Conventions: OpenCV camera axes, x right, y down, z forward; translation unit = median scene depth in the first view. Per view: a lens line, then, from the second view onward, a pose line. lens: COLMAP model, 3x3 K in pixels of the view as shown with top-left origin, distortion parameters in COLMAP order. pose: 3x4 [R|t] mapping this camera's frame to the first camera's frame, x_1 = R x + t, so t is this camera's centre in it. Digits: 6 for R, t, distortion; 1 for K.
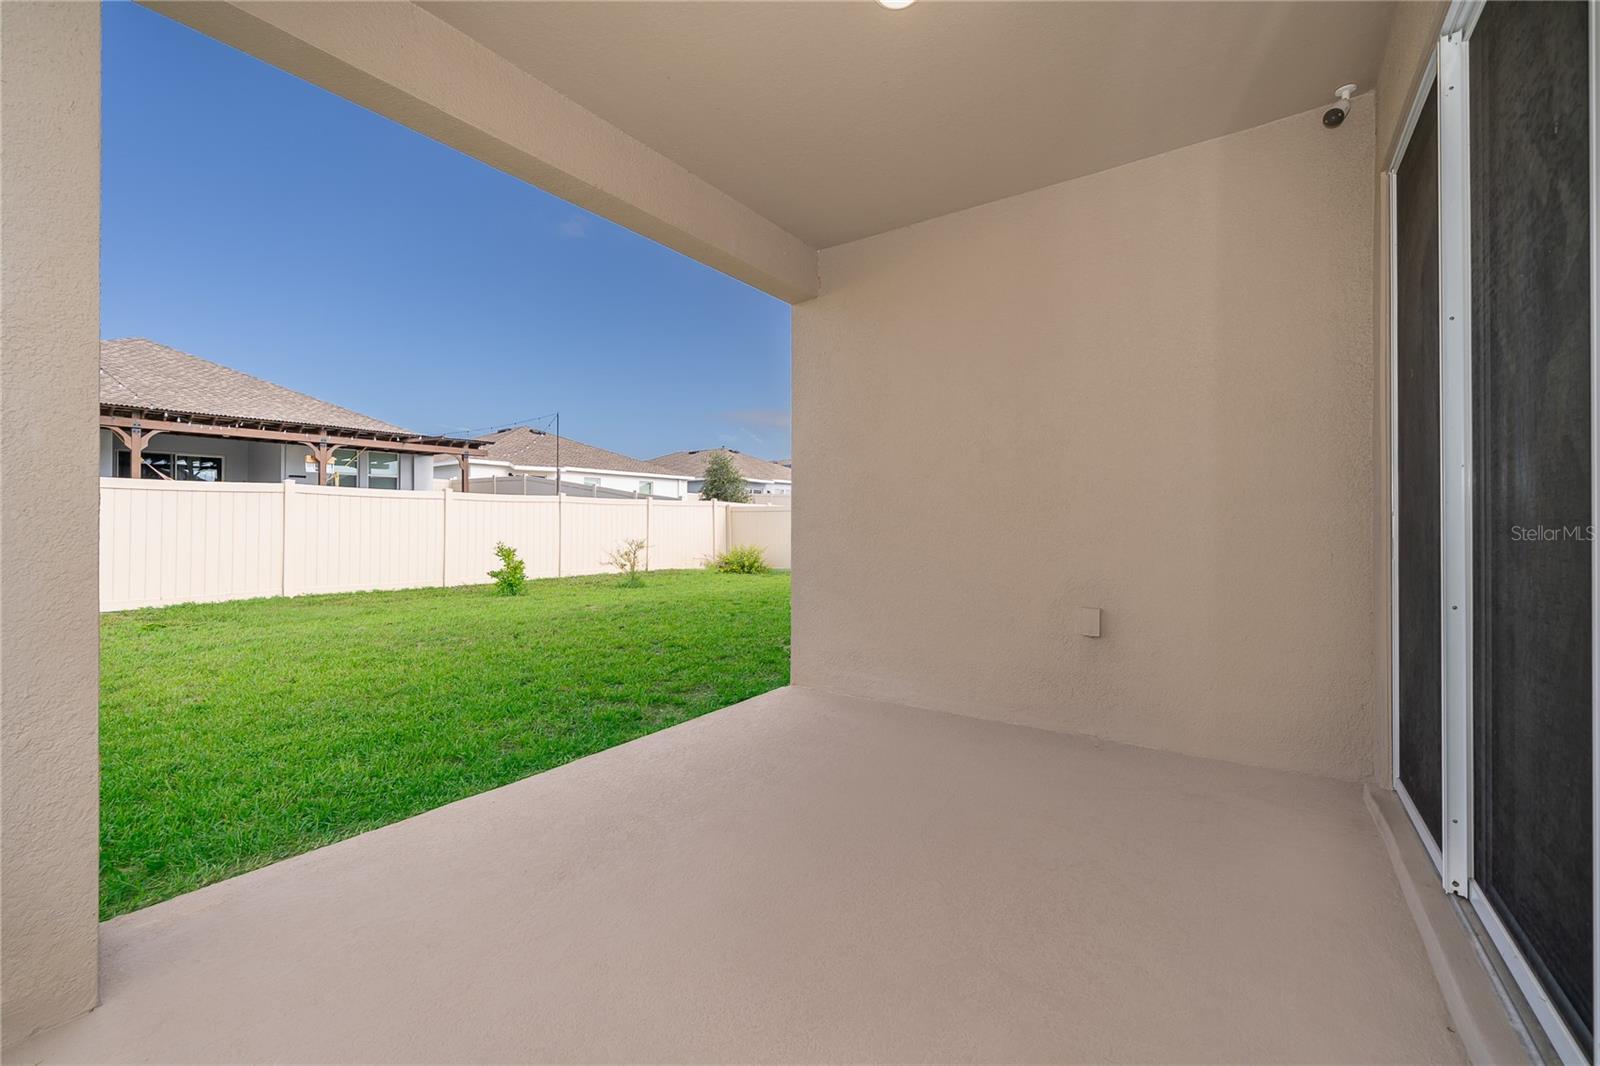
lens RADIAL K [[641.6, 0, 793.3], [0, 641.6, 525.3], [0, 0, 1]] dist [-0.001304, 0.000012]
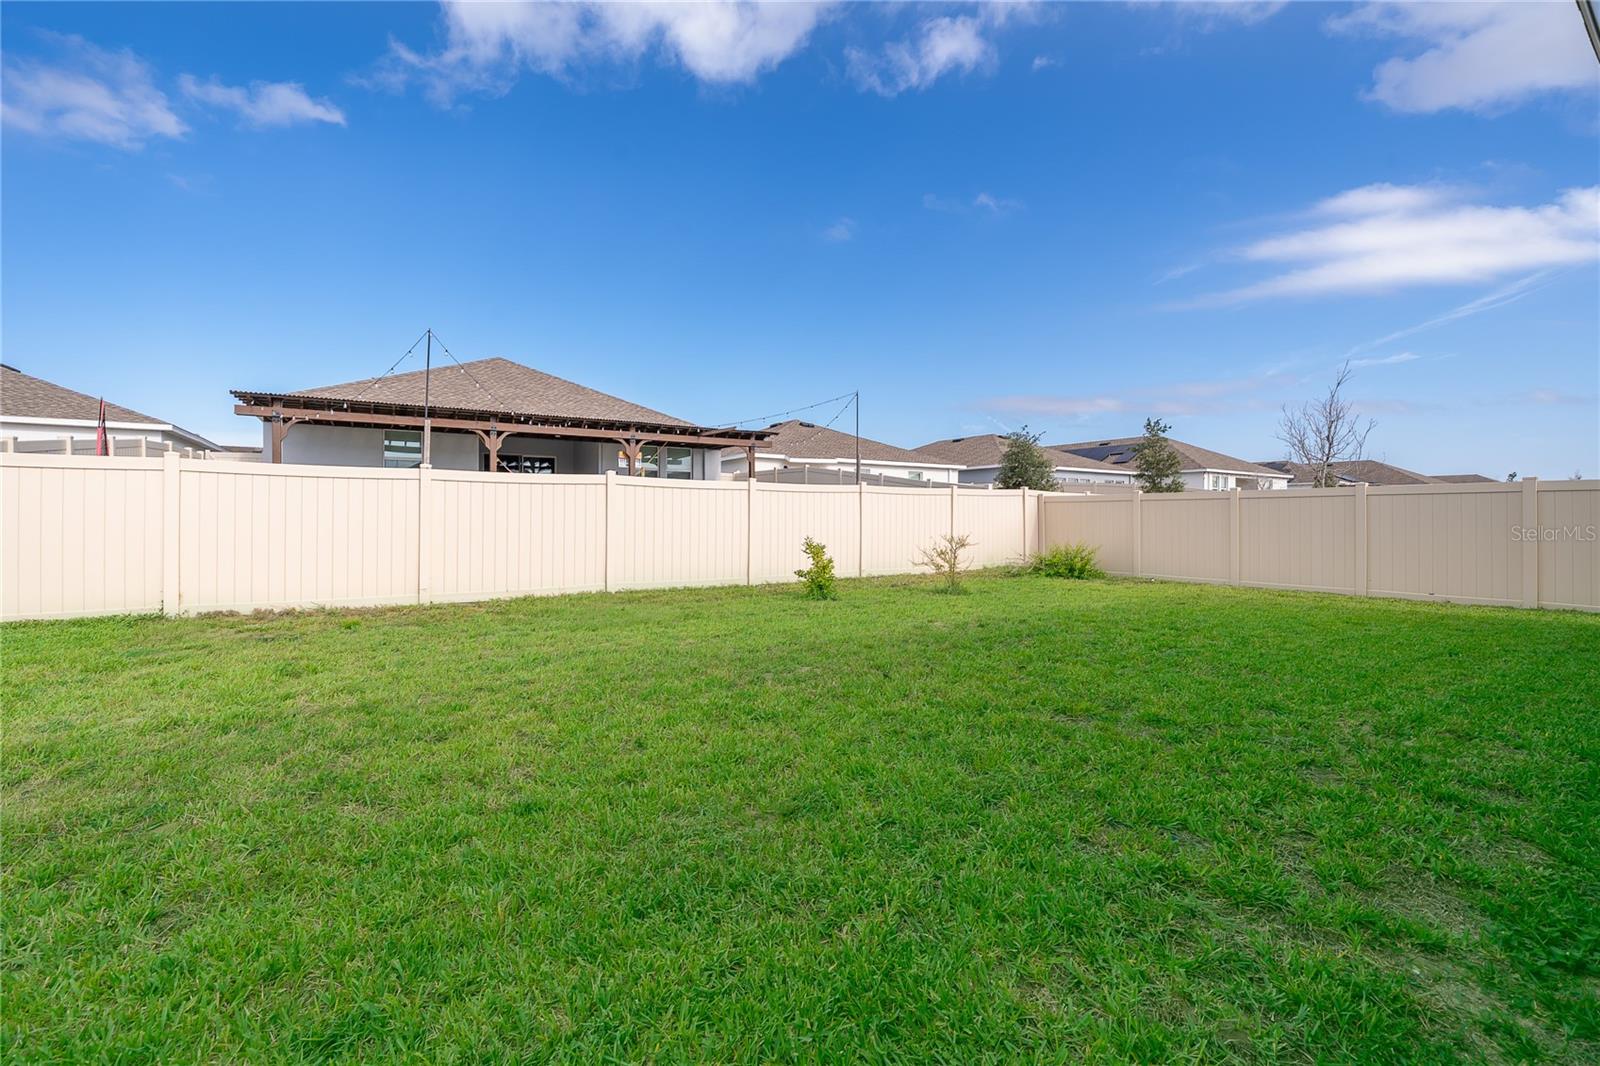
lens RADIAL K [[641.6, 0, 803.9], [0, 641.6, 526.2], [0, 0, 1]] dist [-0.001304, 0.000012]
pose [[0.936540, 0.005199, -0.350522, -0.110226], [-0.000914, 0.999923, 0.012390, 0.000060], [0.350559, -0.011283, 0.936473, 0.123508]]
